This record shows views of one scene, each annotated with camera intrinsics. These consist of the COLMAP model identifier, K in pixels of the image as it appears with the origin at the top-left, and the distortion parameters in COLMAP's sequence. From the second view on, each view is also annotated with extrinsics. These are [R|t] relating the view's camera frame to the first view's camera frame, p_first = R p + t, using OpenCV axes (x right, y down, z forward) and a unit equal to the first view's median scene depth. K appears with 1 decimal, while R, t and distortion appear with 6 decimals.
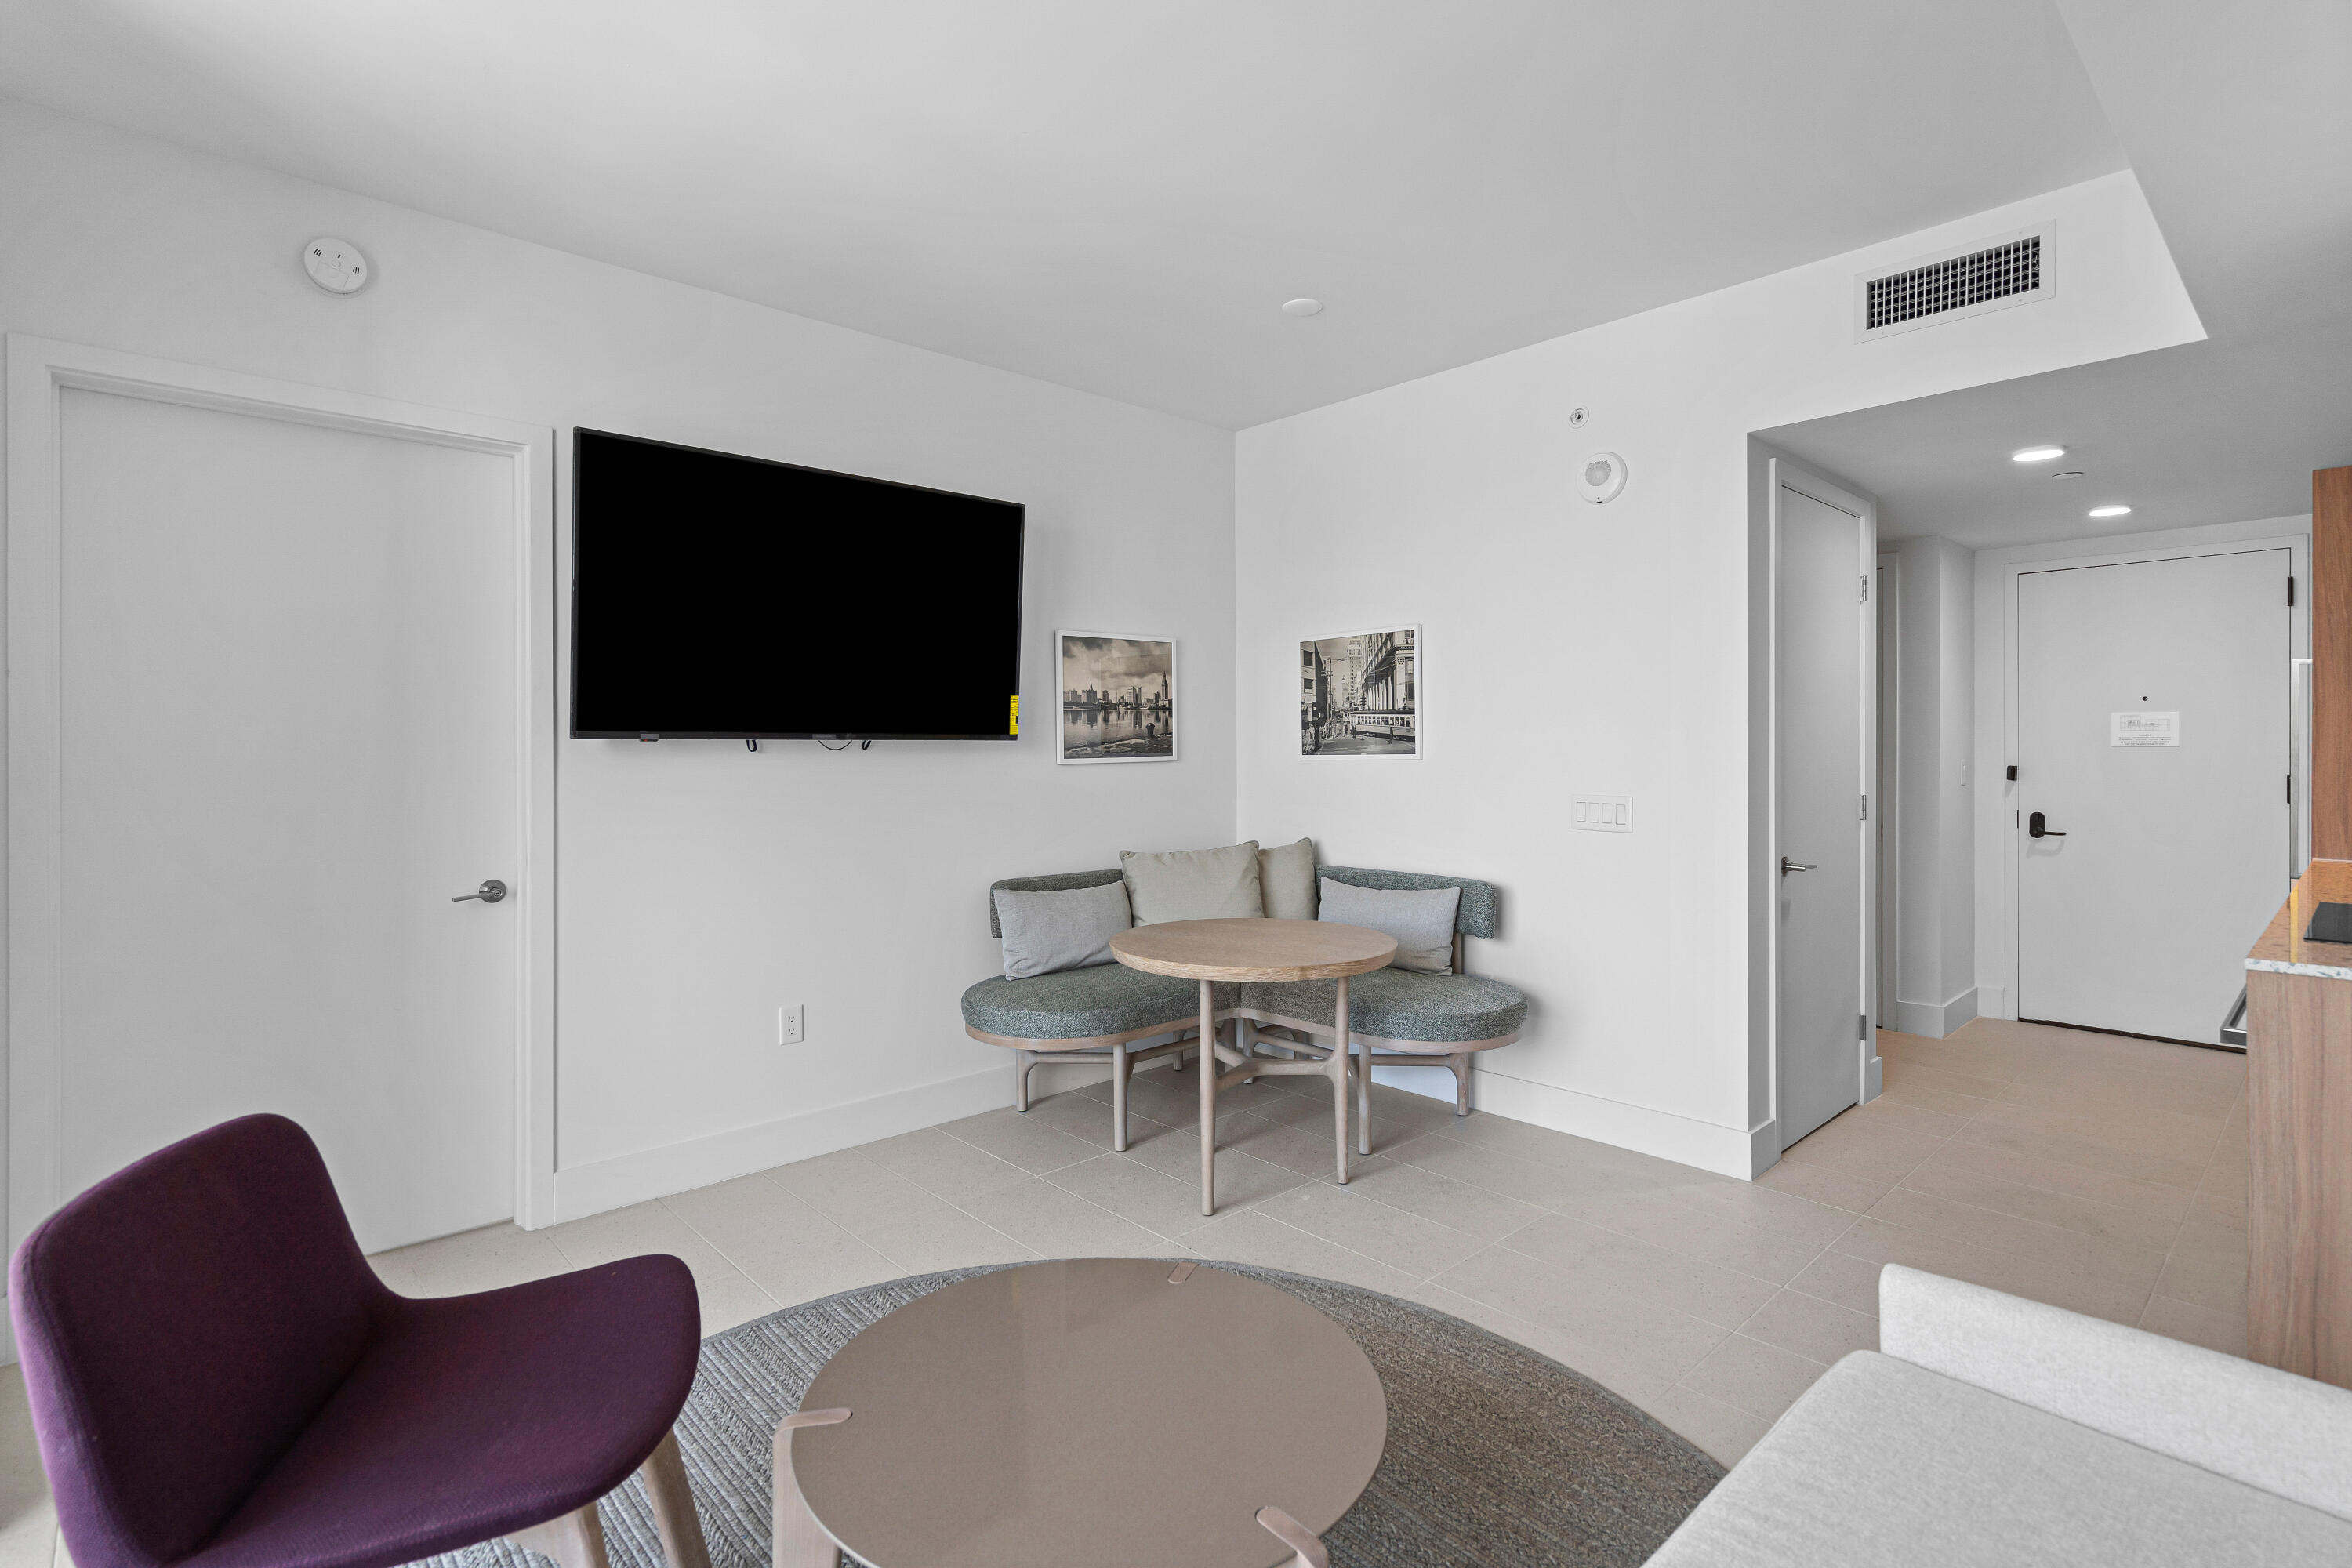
lens RADIAL K [[1091.1, 0, 1182.6], [0, 1091.1, 758.1], [0, 0, 1]] dist [0.002523, 0.000010]
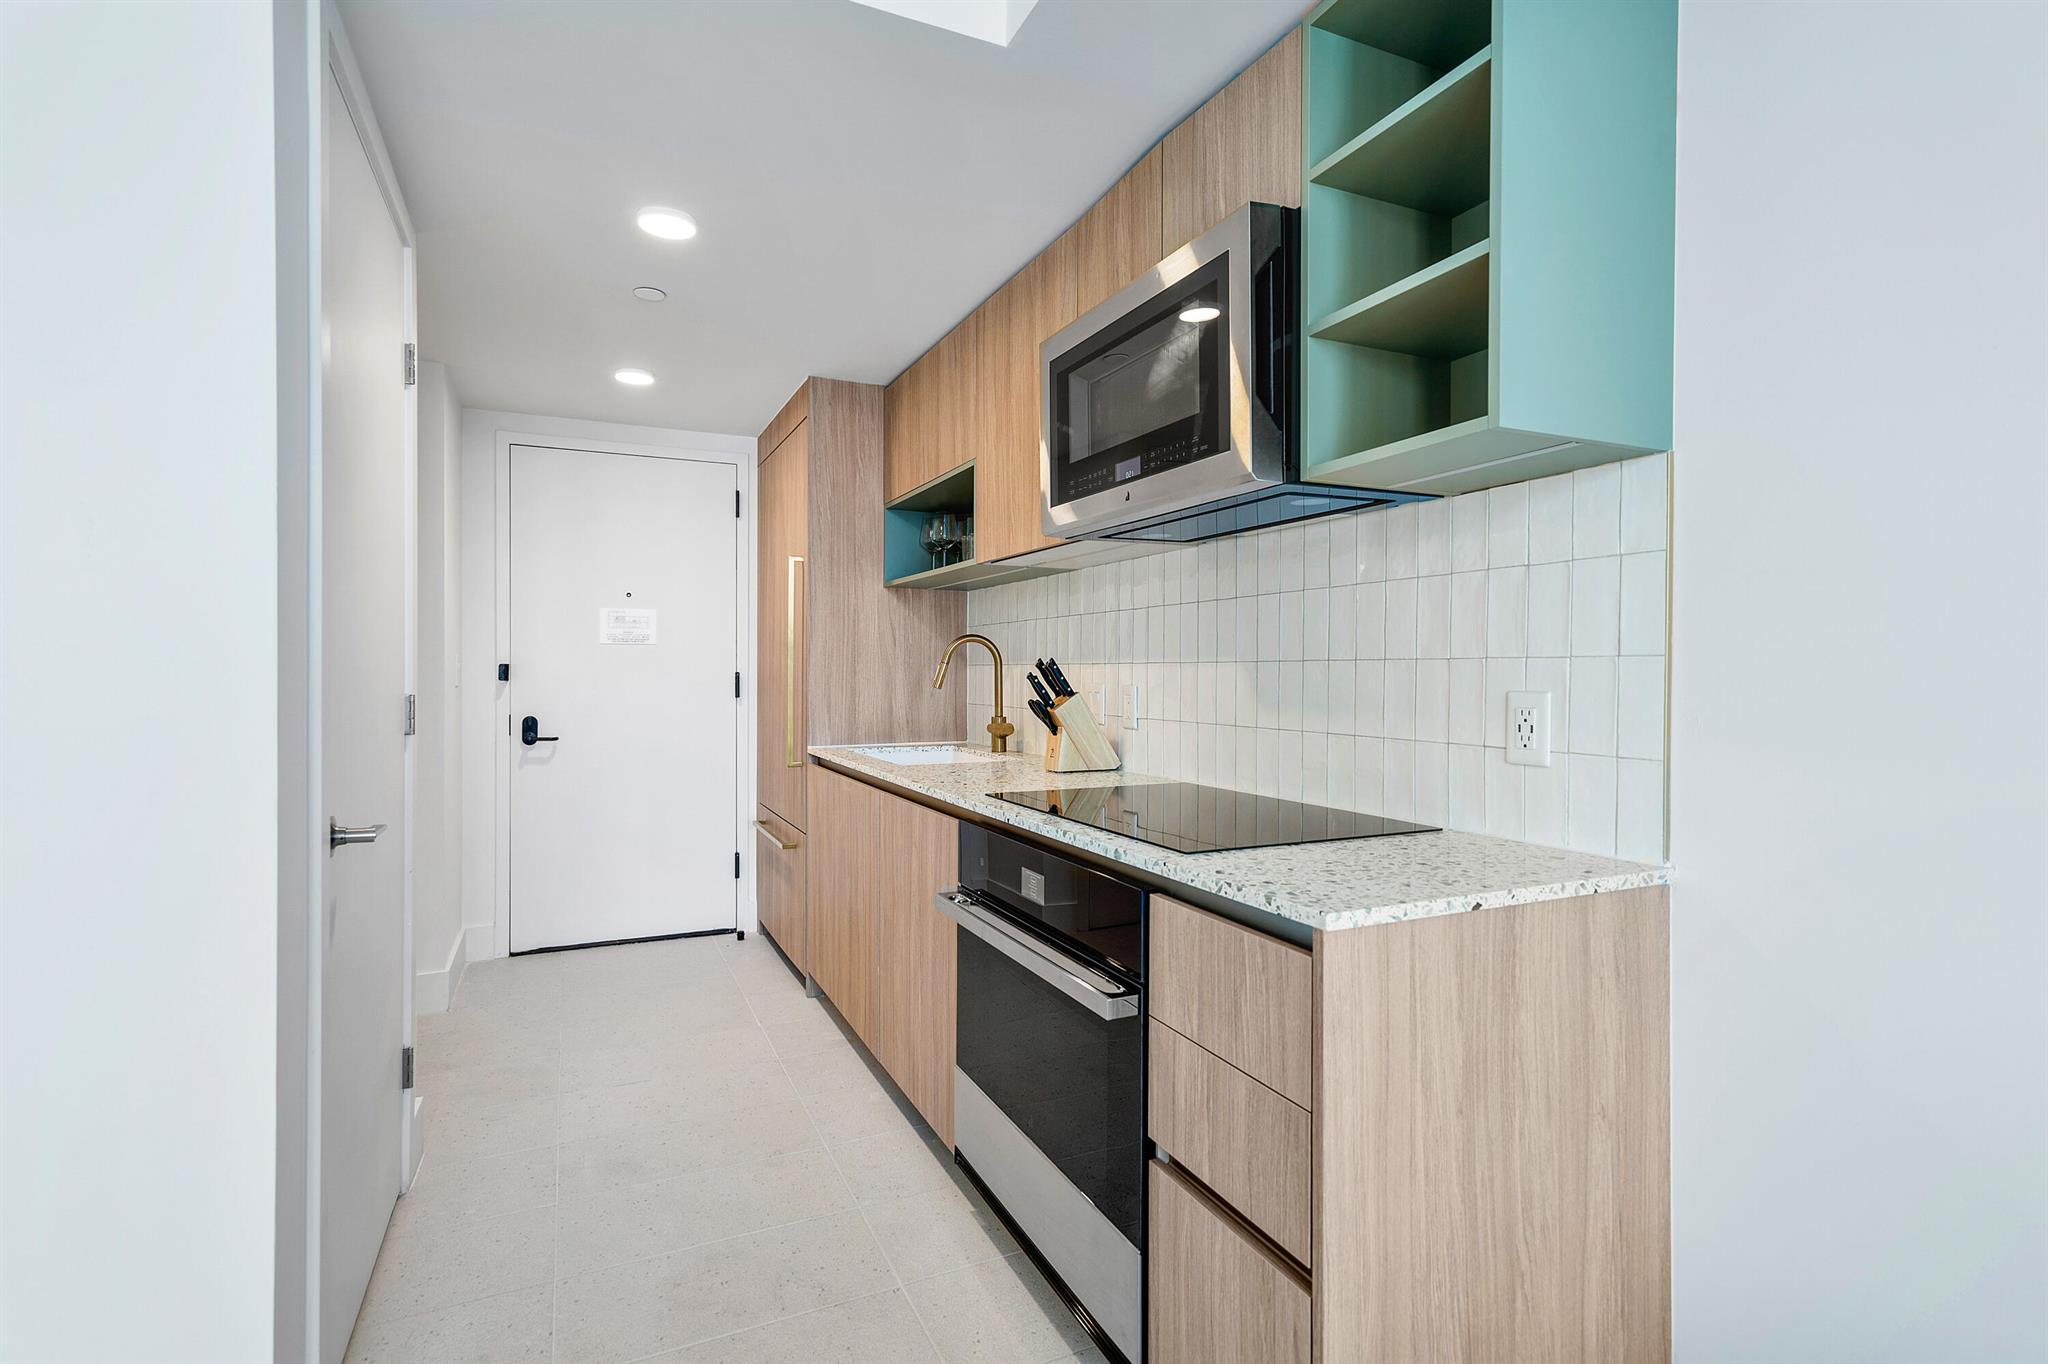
lens RADIAL K [[950.1, 0, 1016.7], [0, 950.1, 671.5], [0, 0, 1]] dist [0.002523, 0.000010]
pose [[0.293993, 0.003150, 0.955803, 0.167326], [0.004268, 0.999980, -0.004608, 0.019292], [-0.955798, 0.005434, 0.293973, 0.412370]]
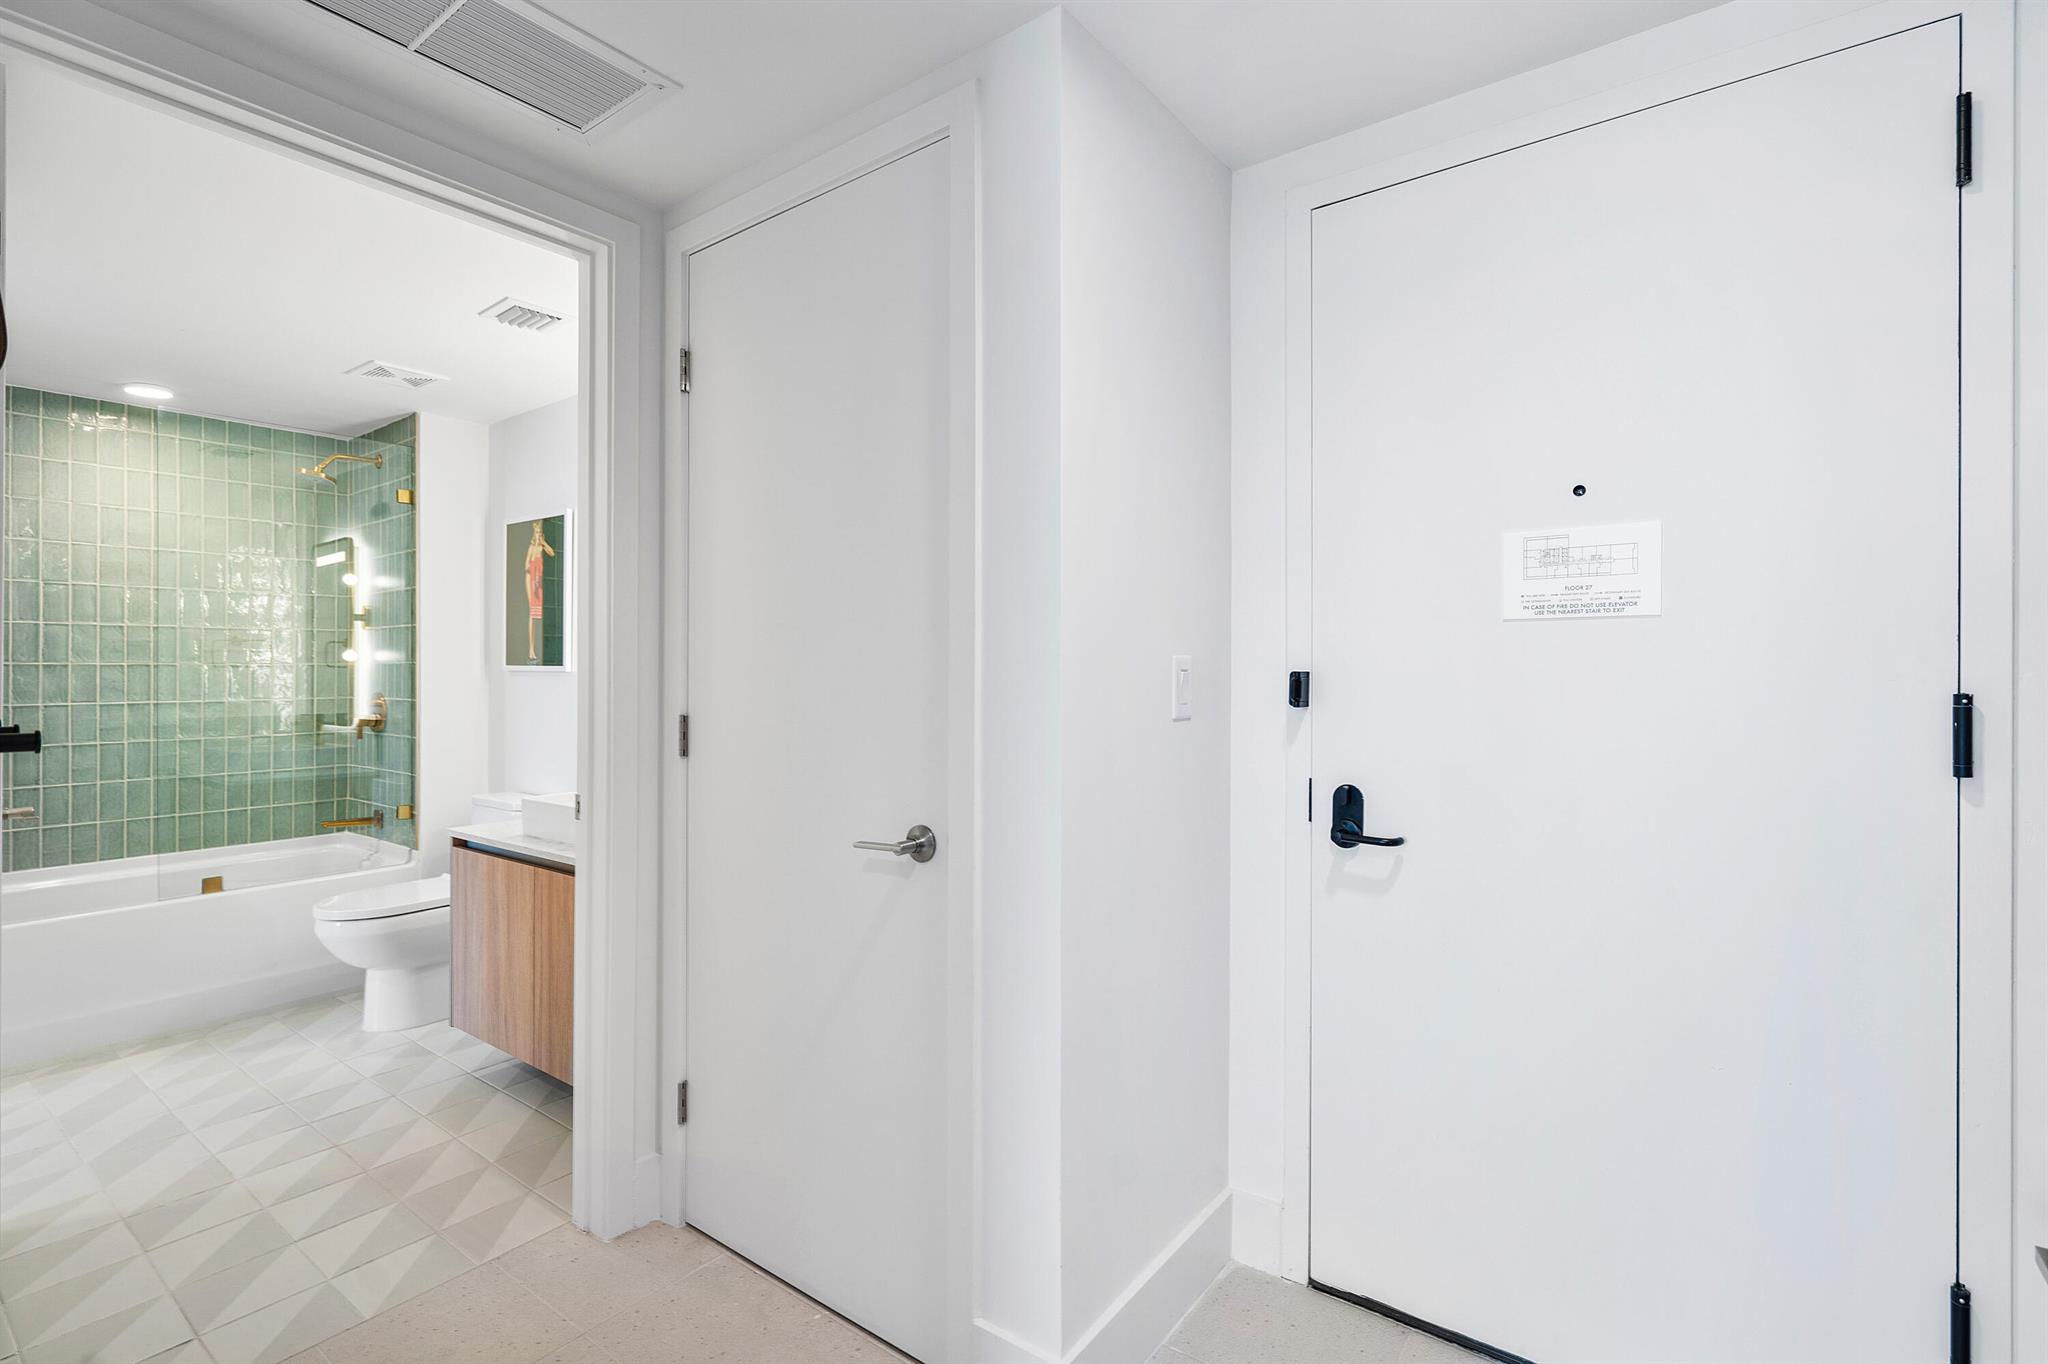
lens RADIAL K [[950.1, 0, 1015.2], [0, 950.1, 675.9], [0, 0, 1]] dist [0.002523, 0.000010]
pose [[0.980267, 0.003751, 0.197641, 0.616774], [-0.003698, 0.999993, -0.000636, 0.009964], [-0.197642, -0.000107, 0.980274, 0.707569]]
